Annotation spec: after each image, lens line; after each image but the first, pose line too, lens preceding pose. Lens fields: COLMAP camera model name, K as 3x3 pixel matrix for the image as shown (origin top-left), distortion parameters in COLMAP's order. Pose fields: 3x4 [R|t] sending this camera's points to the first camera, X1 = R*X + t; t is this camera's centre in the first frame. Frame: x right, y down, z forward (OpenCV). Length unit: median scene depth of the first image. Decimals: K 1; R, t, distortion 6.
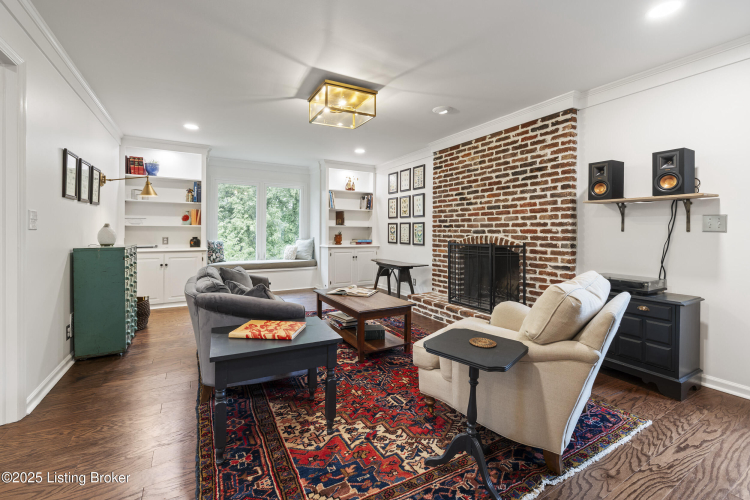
lens RADIAL K [[324.5, 0, 373.2], [0, 324.5, 233.2], [0, 0, 1]] dist [0.000488, -0.000041]
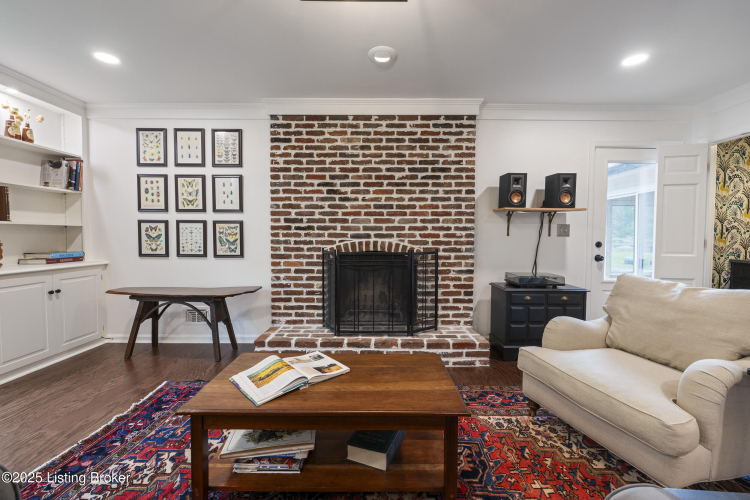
lens RADIAL K [[314.2, 0, 375.8], [0, 314.2, 246.4], [0, 0, 1]] dist [0.000969, 0.000210]
pose [[0.496544, -0.035785, 0.867274, -0.344657], [0.002924, 0.999213, 0.039555, -0.010122], [-0.868007, -0.017105, 0.496258, 0.636856]]
